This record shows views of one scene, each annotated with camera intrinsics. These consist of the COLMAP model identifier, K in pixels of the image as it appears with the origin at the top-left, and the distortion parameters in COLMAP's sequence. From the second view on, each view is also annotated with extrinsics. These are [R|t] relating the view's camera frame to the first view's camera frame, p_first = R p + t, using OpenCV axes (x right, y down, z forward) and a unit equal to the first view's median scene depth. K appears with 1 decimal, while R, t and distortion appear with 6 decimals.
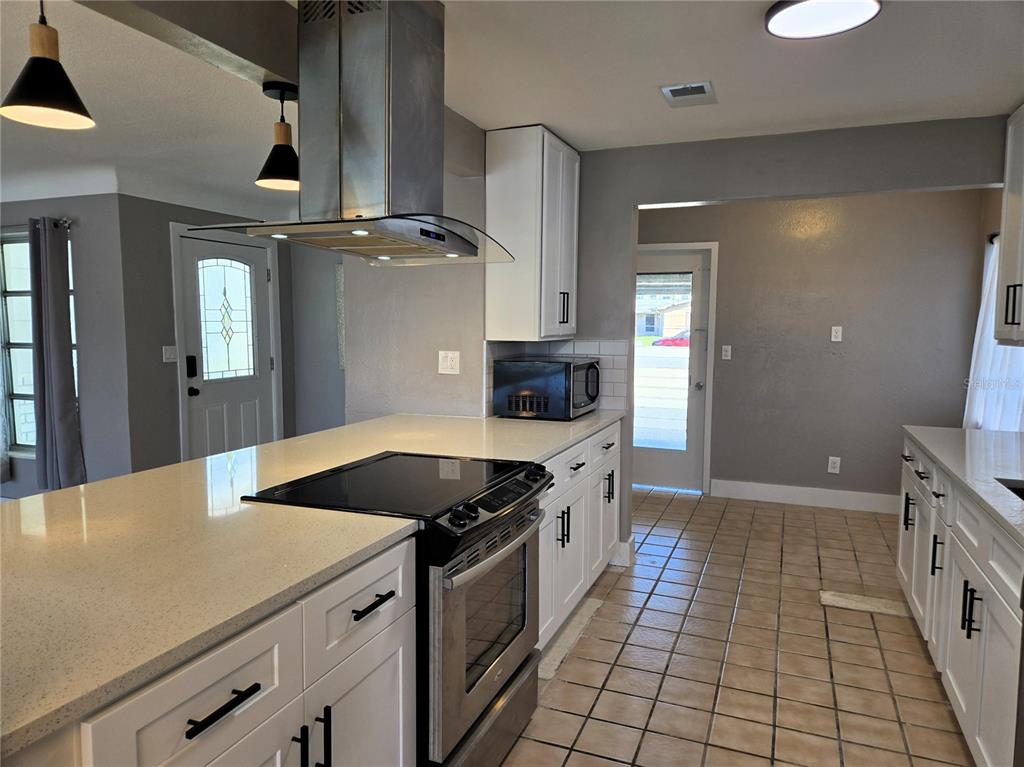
lens RADIAL K [[711.1, 0, 512.0], [0, 711.1, 383.5], [0, 0, 1]] dist [0.030986, -0.002557]
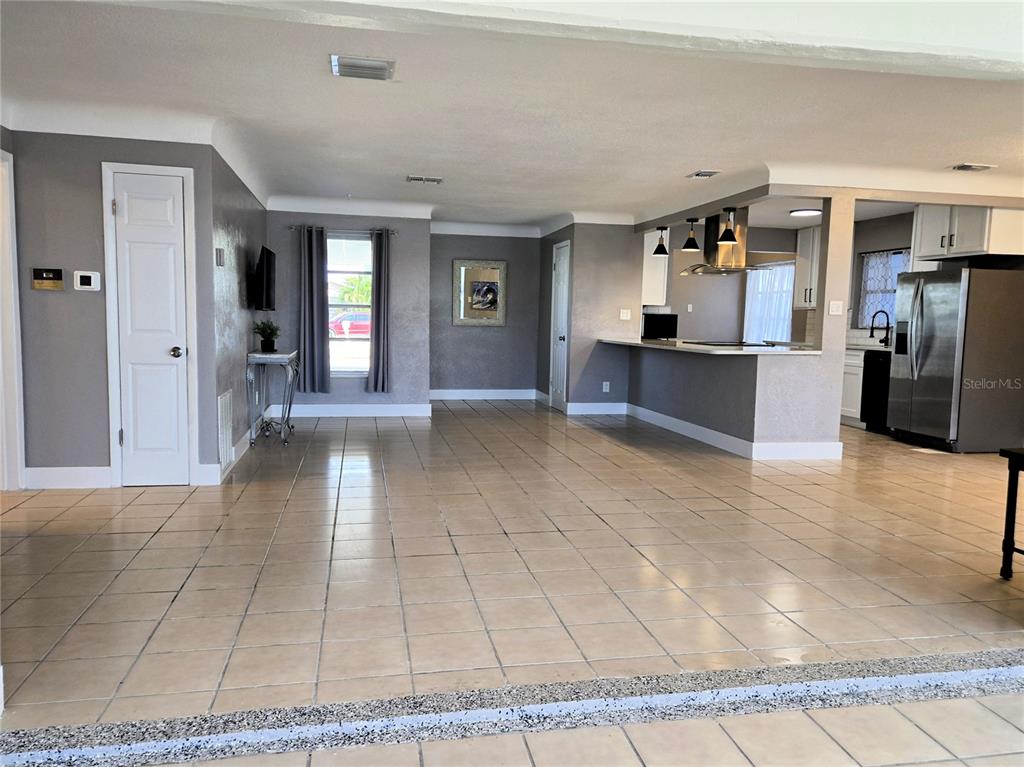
lens RADIAL K [[696.6, 0, 512.0], [0, 696.6, 383.5], [0, 0, 1]] dist [0.000530, -0.000335]
pose [[0.842315, -0.039277, 0.537552, -1.313139], [0.027938, 0.999182, 0.029228, 0.093508], [-0.538261, -0.009601, 0.842724, -0.546325]]
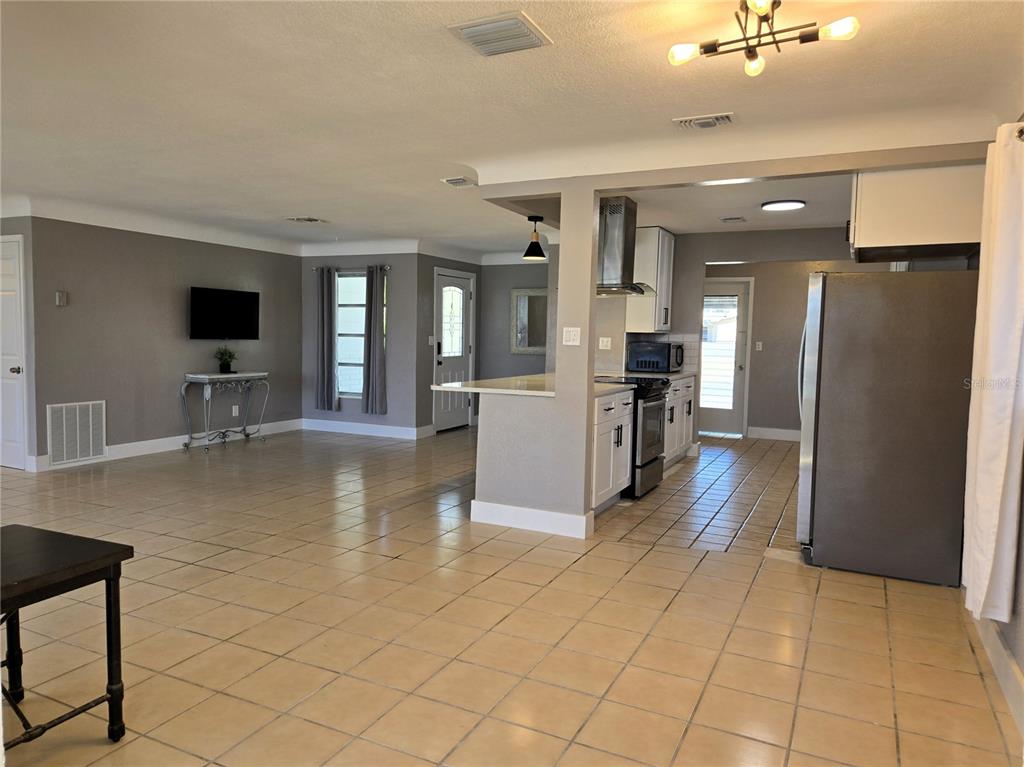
lens RADIAL K [[696.6, 0, 512.0], [0, 696.6, 383.5], [0, 0, 1]] dist [0.000530, -0.000335]
pose [[0.996686, 0.018919, -0.079110, -0.157531], [-0.019876, 0.999738, -0.011327, 0.087903], [0.078875, 0.012862, 0.996802, -0.755751]]
